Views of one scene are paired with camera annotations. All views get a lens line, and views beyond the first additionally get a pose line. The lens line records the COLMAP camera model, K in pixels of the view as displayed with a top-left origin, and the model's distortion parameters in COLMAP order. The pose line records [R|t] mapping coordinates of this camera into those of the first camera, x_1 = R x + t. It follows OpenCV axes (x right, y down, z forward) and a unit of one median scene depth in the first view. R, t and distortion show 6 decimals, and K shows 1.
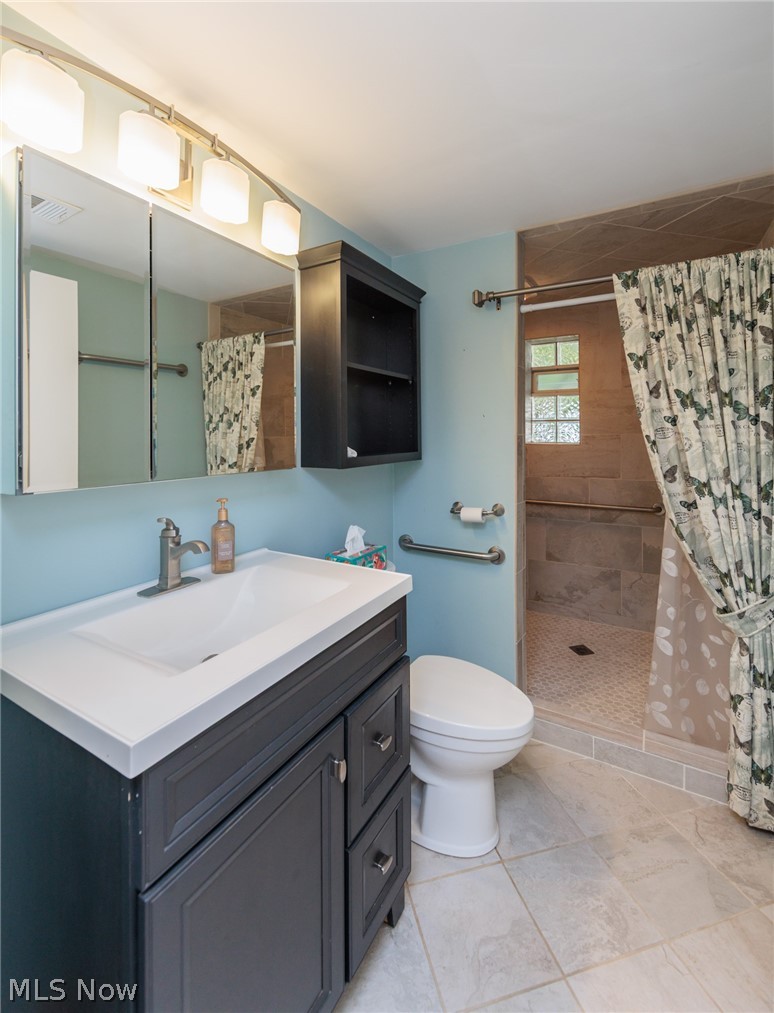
lens RADIAL K [[447.2, 0, 389.3], [0, 447.2, 433.1], [0, 0, 1]] dist [-0.003551, -0.000554]
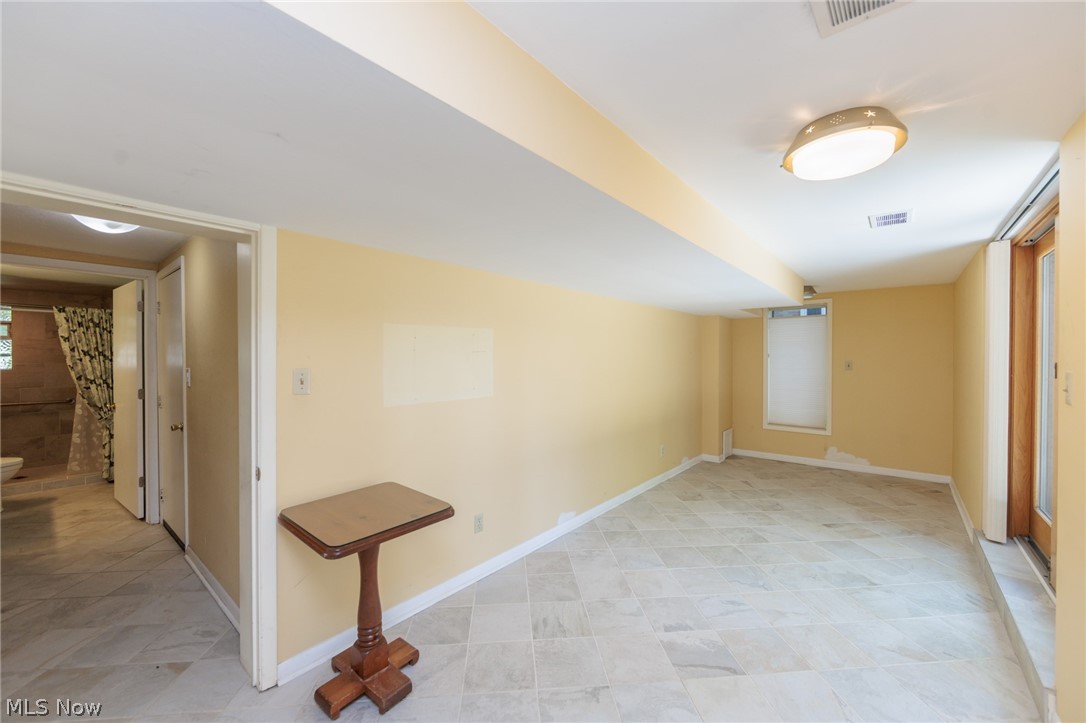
lens RADIAL K [[426.3, 0, 544.2], [0, 426.3, 360.9], [0, 0, 1]] dist [-0.001828, 0.000158]
pose [[0.171296, -0.004932, 0.985207, -1.644472], [-0.008285, 0.999945, 0.006446, -0.065602], [-0.985185, -0.009266, 0.171245, -2.554943]]
